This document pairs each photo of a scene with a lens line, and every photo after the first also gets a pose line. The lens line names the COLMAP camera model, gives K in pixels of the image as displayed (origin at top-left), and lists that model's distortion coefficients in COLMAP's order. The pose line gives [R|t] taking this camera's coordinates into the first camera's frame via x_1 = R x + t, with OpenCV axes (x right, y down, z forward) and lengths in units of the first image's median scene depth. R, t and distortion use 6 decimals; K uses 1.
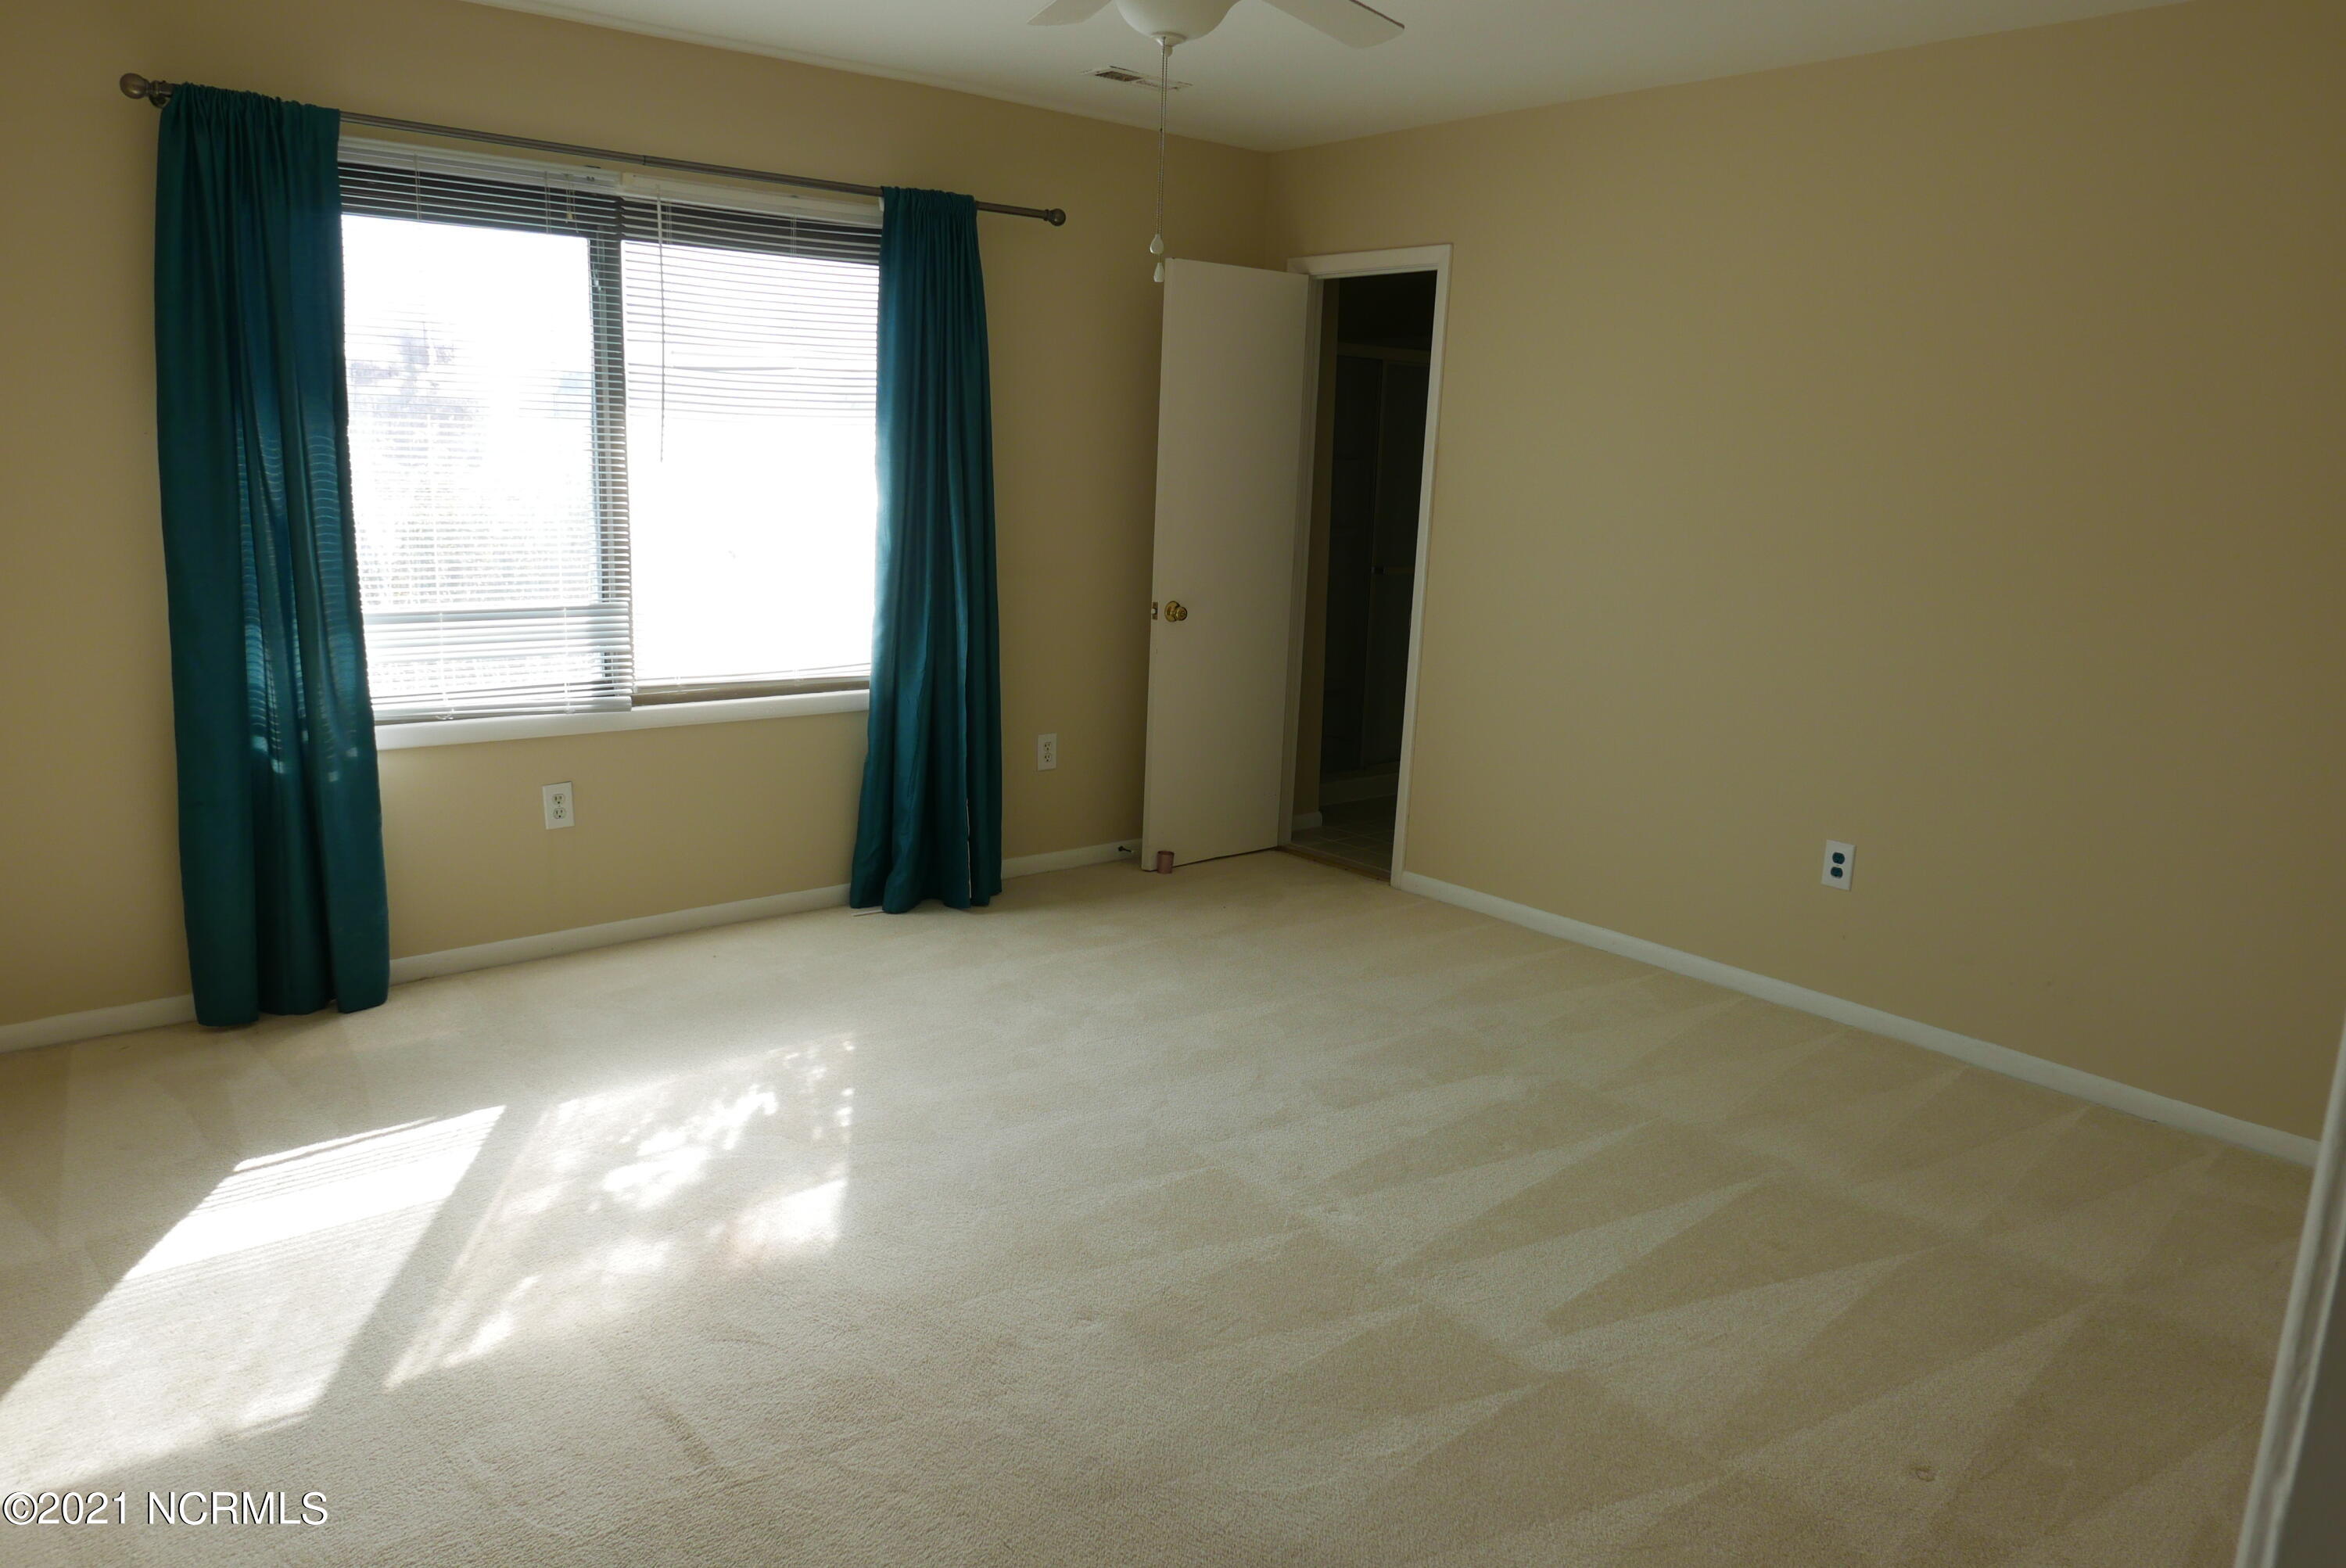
lens RADIAL K [[1631.4, 0, 1173.0], [0, 1631.4, 784.0], [0, 0, 1]] dist [-0.003922, -0.003288]
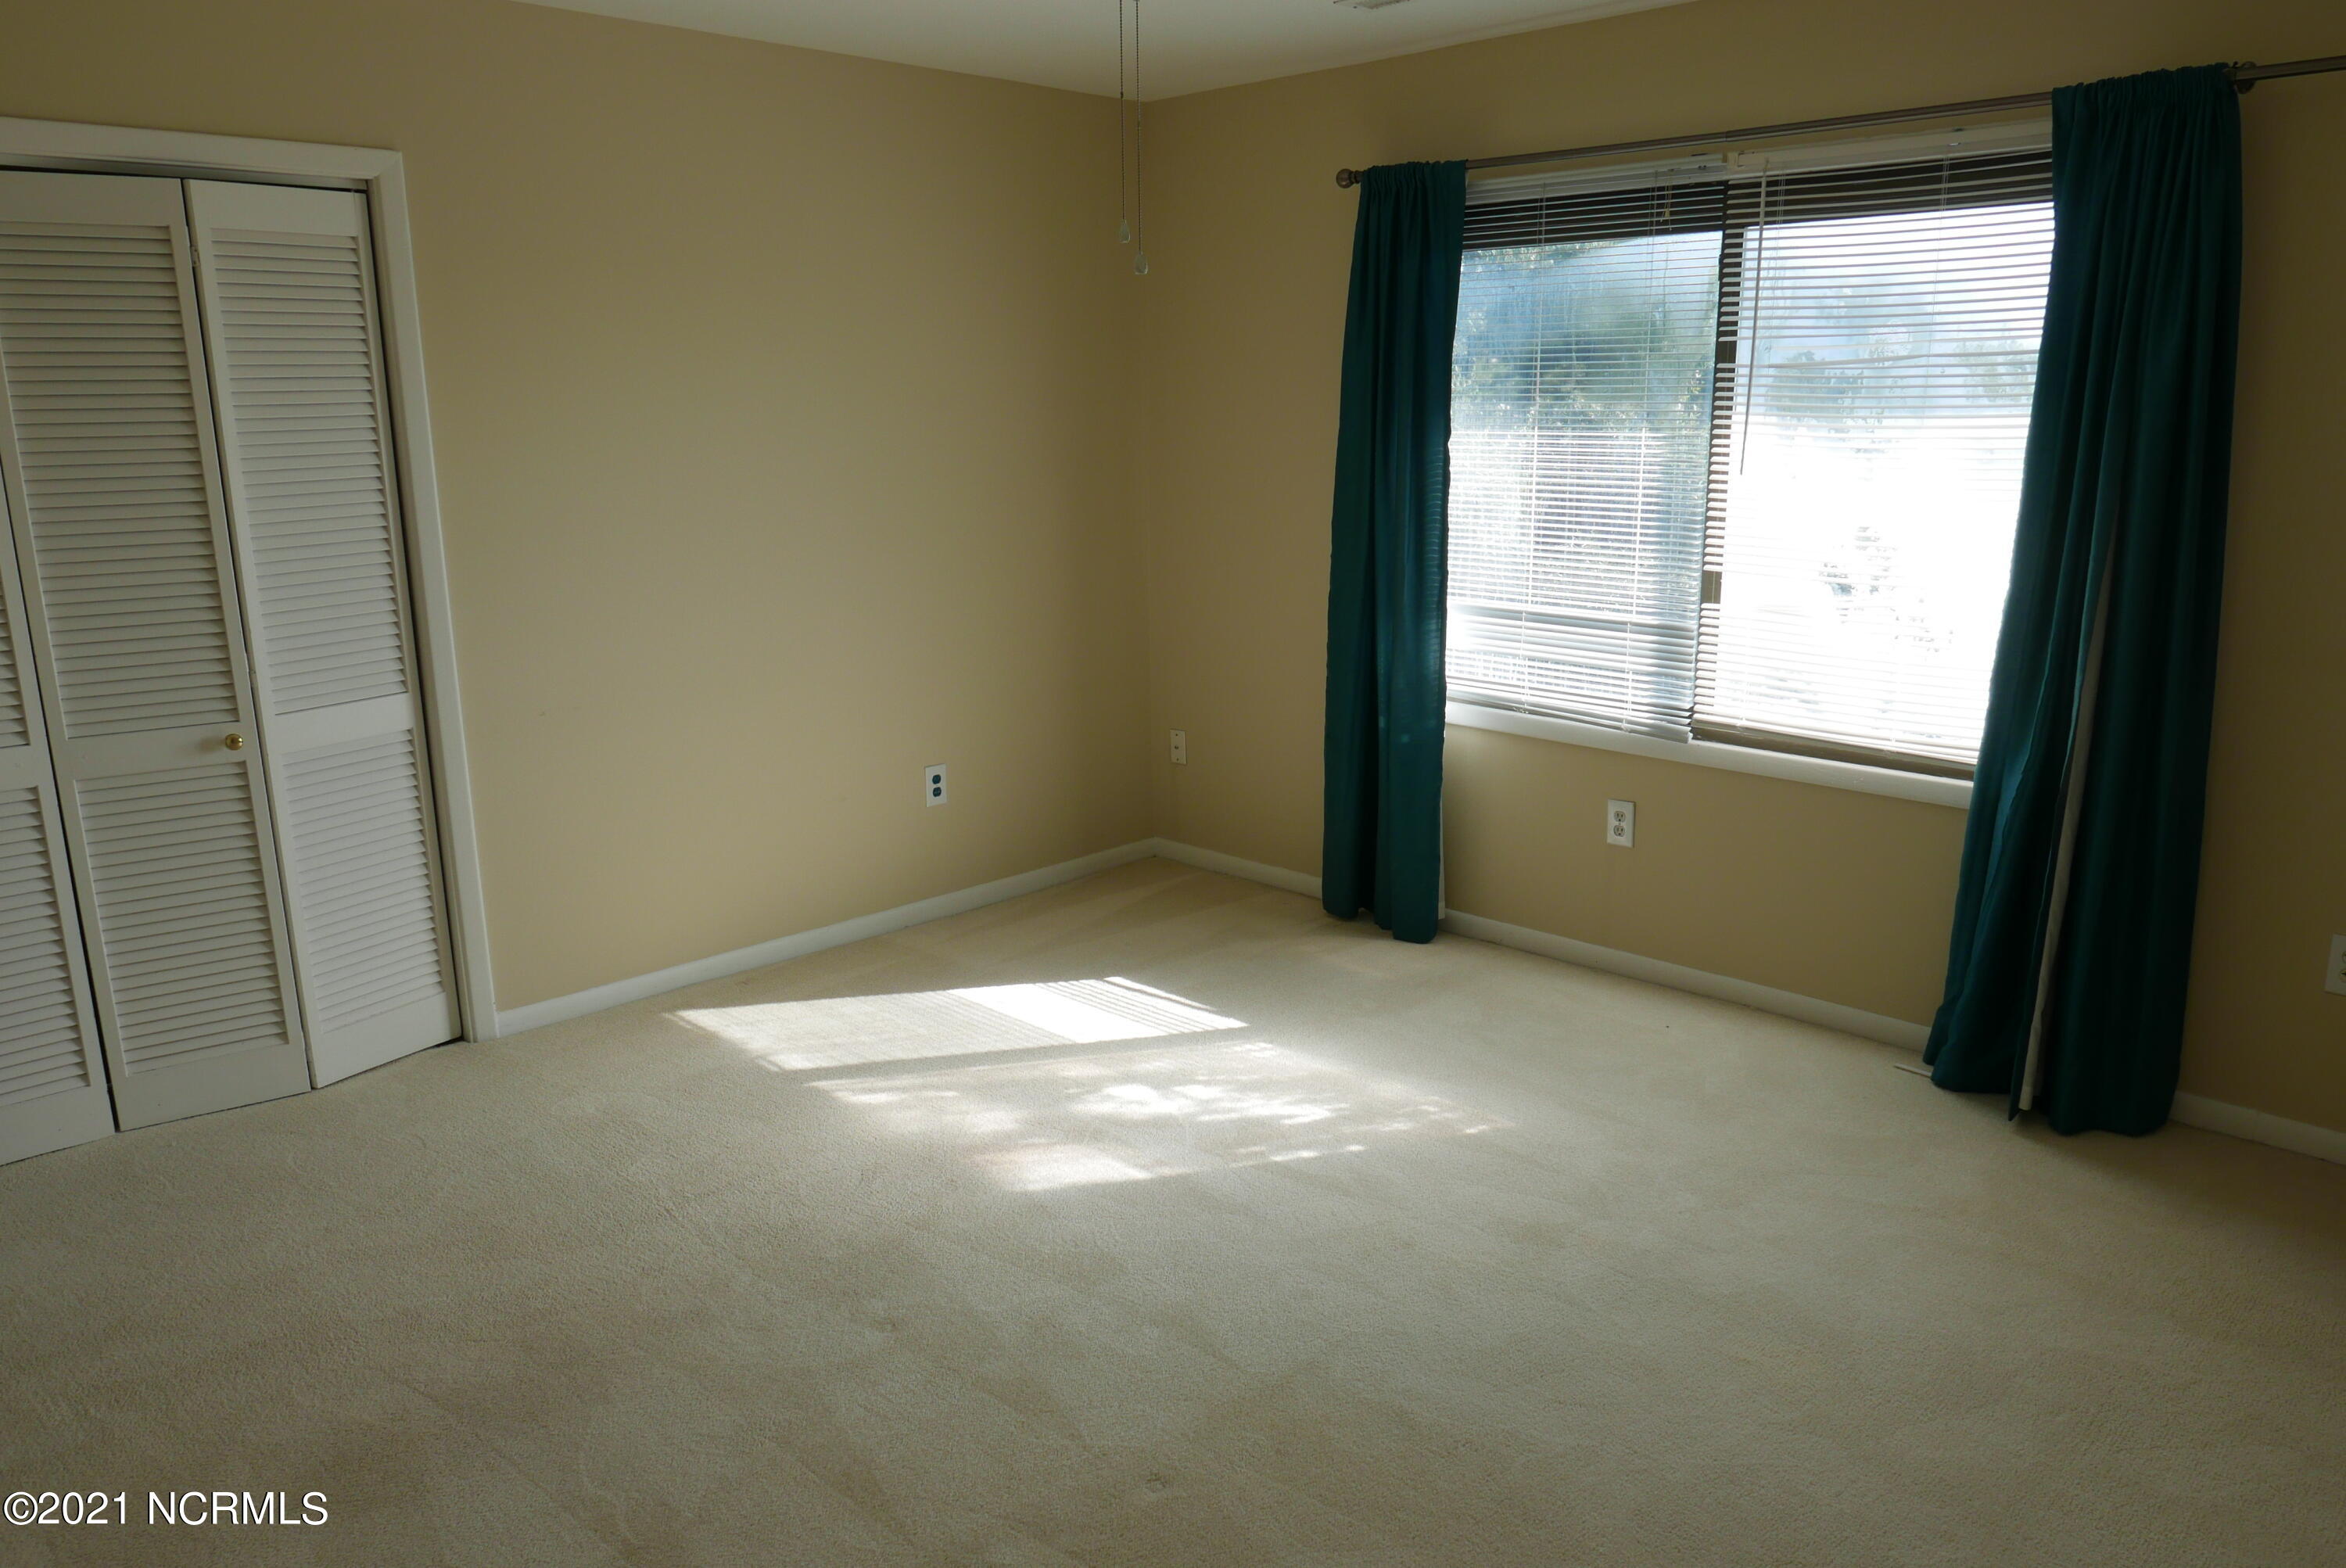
lens RADIAL K [[1635.9, 0, 1173.0], [0, 1635.9, 784.0], [0, 0, 1]] dist [-0.025497, 0.001347]
pose [[0.094490, 0.196895, -0.975861, 0.589798], [-0.192314, 0.965392, 0.176161, -0.140252], [0.976774, 0.171026, 0.129086, 0.655232]]
